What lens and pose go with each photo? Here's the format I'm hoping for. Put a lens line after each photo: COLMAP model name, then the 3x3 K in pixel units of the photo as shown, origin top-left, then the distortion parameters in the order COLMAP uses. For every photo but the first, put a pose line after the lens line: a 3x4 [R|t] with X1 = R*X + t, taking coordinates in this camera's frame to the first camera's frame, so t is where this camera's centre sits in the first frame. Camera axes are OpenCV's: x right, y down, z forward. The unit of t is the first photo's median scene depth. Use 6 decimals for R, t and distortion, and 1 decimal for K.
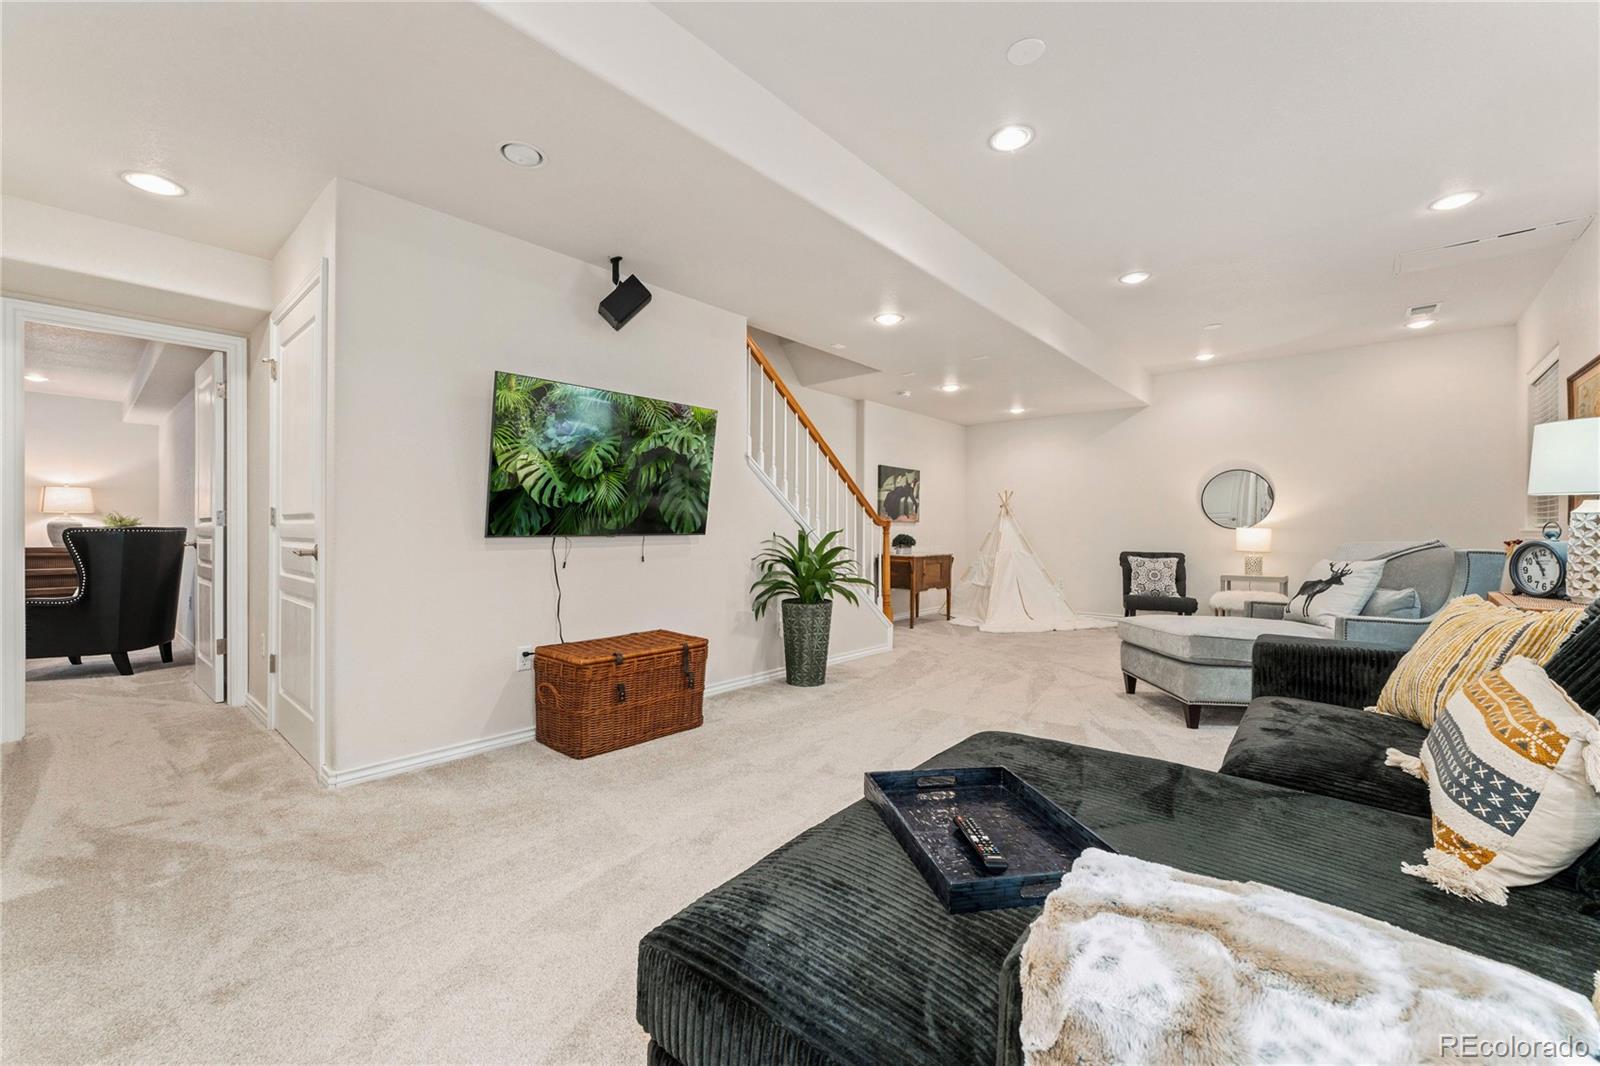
lens RADIAL K [[630.0, 0, 797.9], [0, 630.0, 536.6], [0, 0, 1]] dist [0.000848, 0.000065]
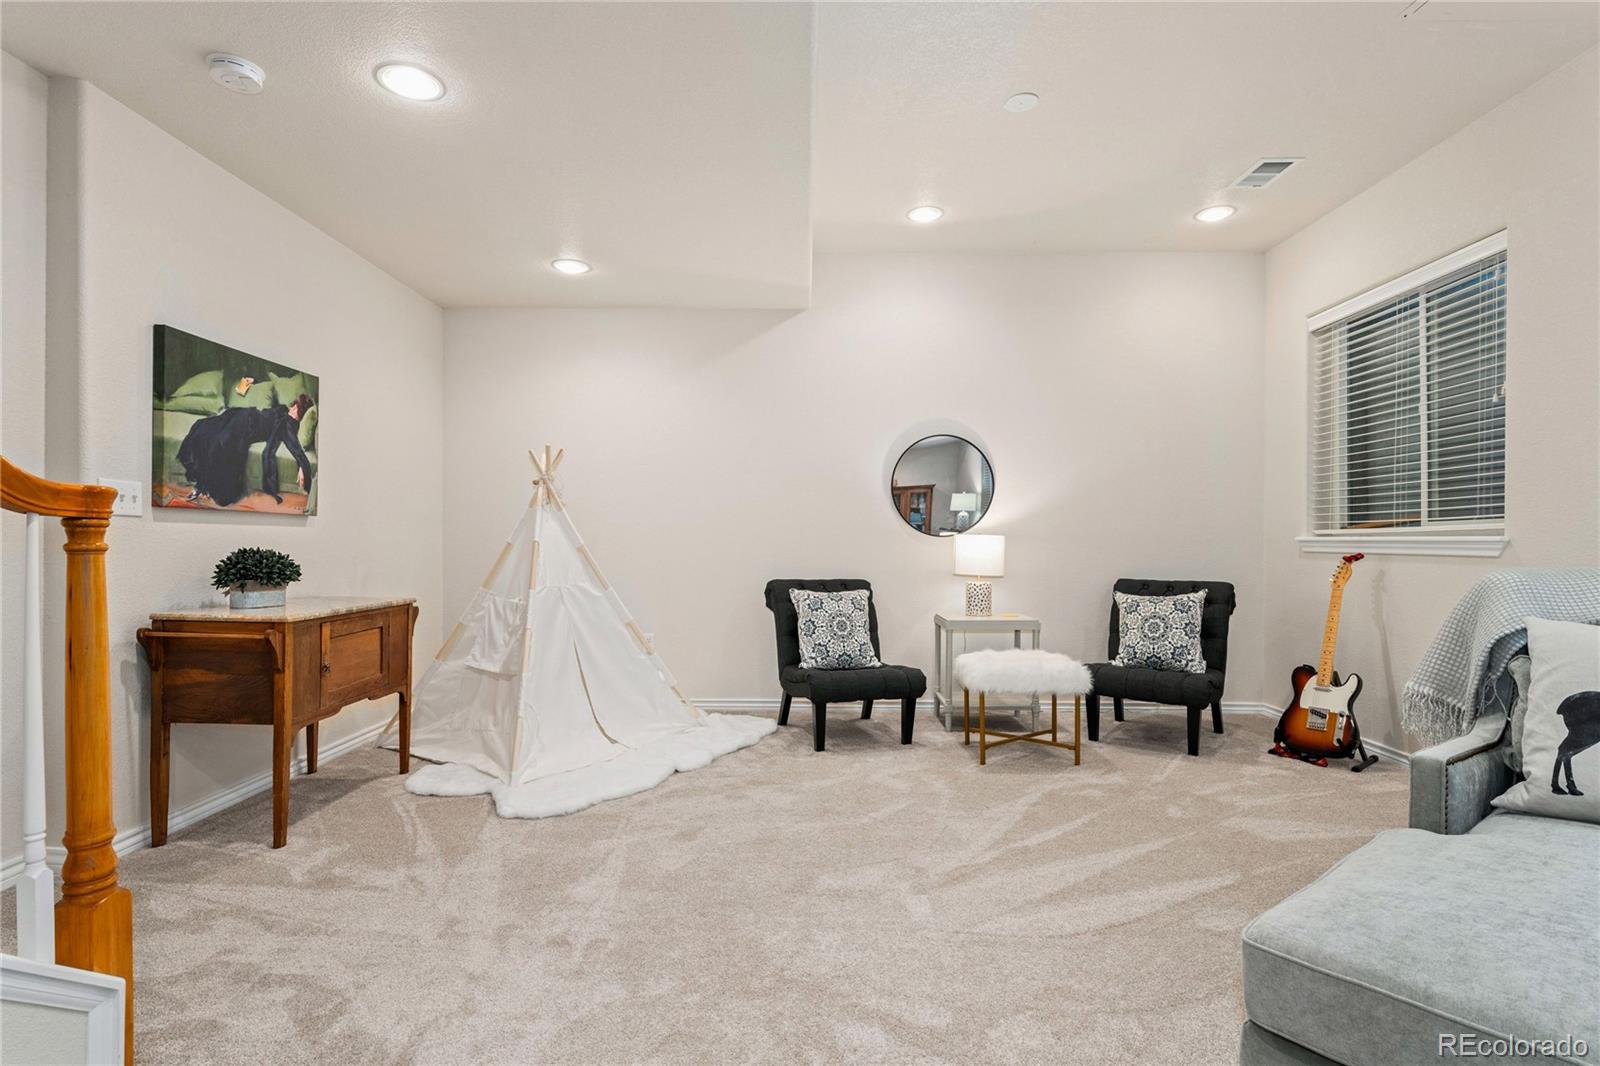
lens RADIAL K [[784.2, 0, 798.4], [0, 784.2, 543.0], [0, 0, 1]] dist [0.012534, -0.000038]
pose [[0.760245, -0.001719, 0.649634, 0.112952], [0.003994, 0.999990, -0.002027, -0.004888], [-0.649624, 0.004136, 0.760245, 0.490587]]
